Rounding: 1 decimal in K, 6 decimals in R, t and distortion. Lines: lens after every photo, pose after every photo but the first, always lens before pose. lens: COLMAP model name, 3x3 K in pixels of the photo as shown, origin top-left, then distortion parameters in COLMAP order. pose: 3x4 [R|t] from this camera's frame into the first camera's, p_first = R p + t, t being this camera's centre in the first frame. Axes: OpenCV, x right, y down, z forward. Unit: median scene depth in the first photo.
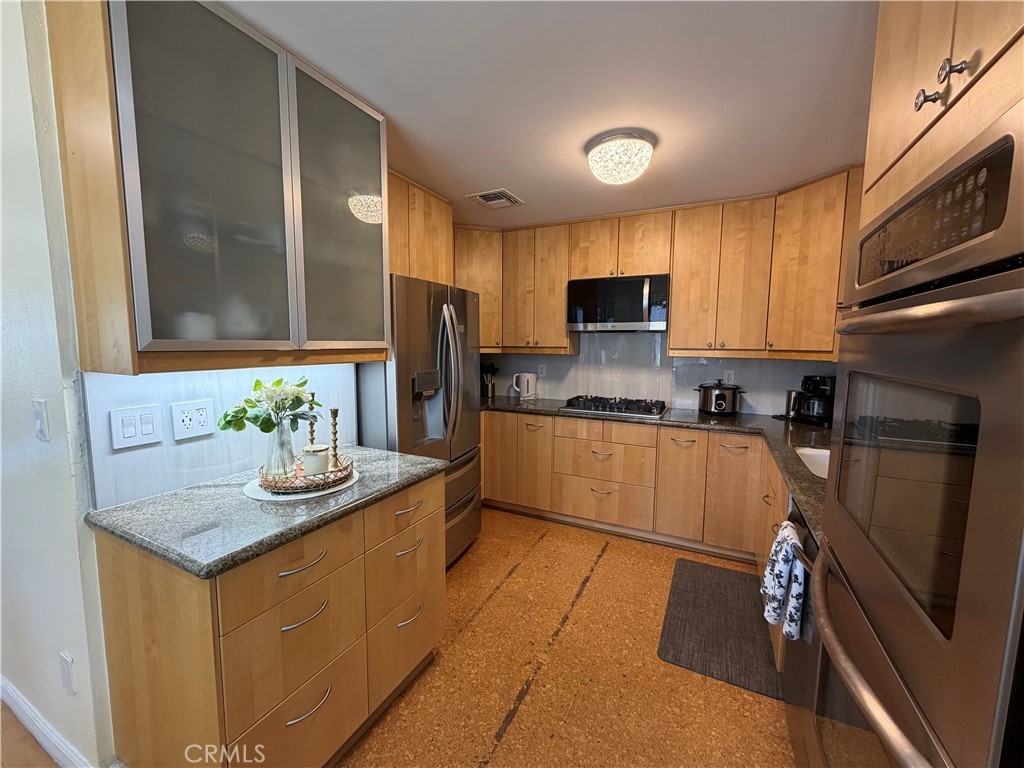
lens RADIAL K [[408.6, 0, 510.4], [0, 408.6, 384.7], [0, 0, 1]] dist [0.000360, 0.000361]
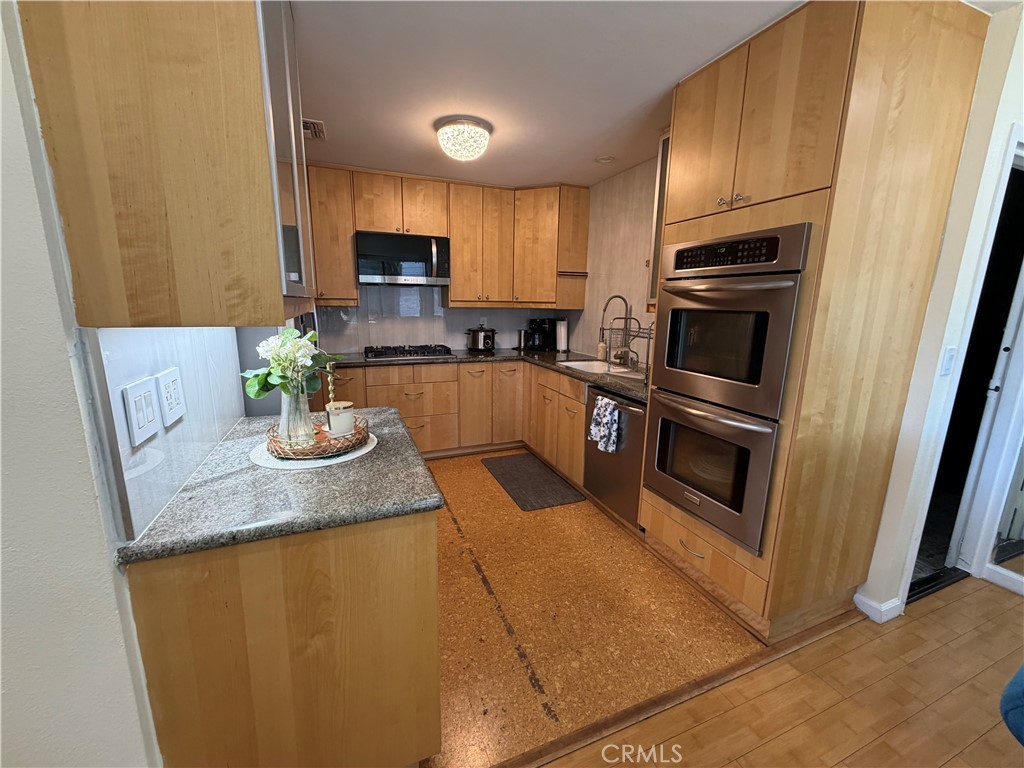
lens RADIAL K [[408.6, 0, 509.7], [0, 408.6, 384.5], [0, 0, 1]] dist [0.000360, 0.000361]
pose [[0.659634, -0.147709, 0.736930, -0.451035], [0.067303, 0.988167, 0.137824, 0.003452], [-0.748568, -0.041316, 0.661770, 0.049990]]
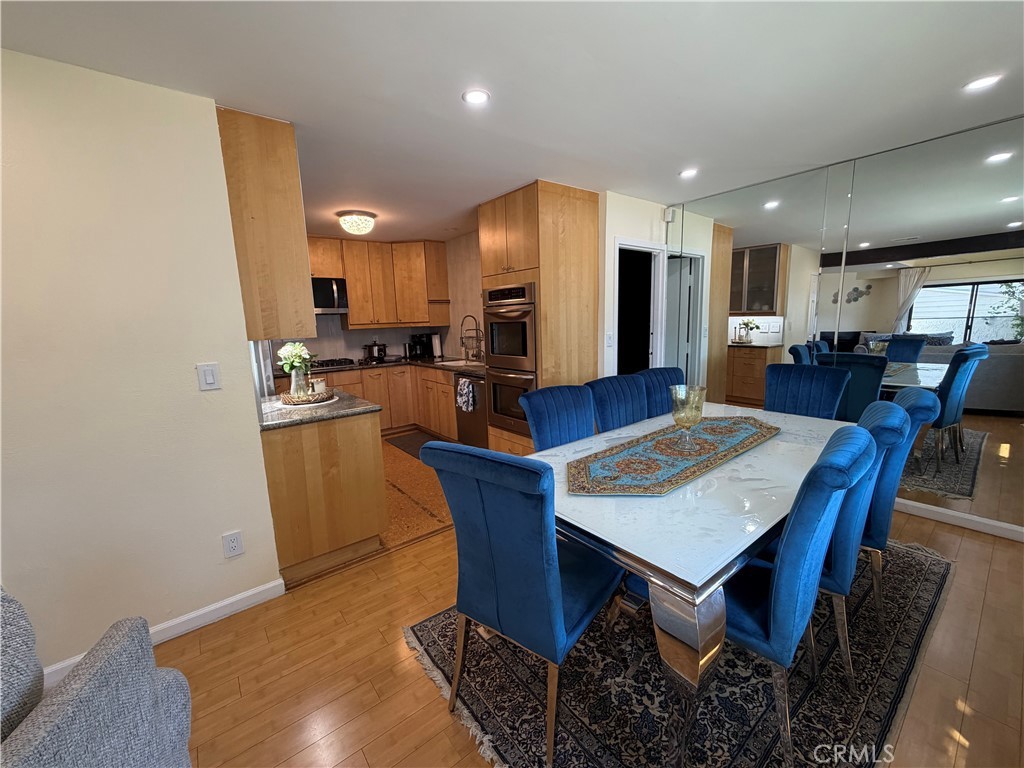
lens RADIAL K [[408.6, 0, 510.3], [0, 408.6, 385.4], [0, 0, 1]] dist [0.000360, 0.000361]
pose [[0.419096, -0.170245, 0.891838, -0.882489], [0.130402, 0.983366, 0.126438, 0.030856], [-0.898529, 0.063308, 0.434325, -0.288795]]
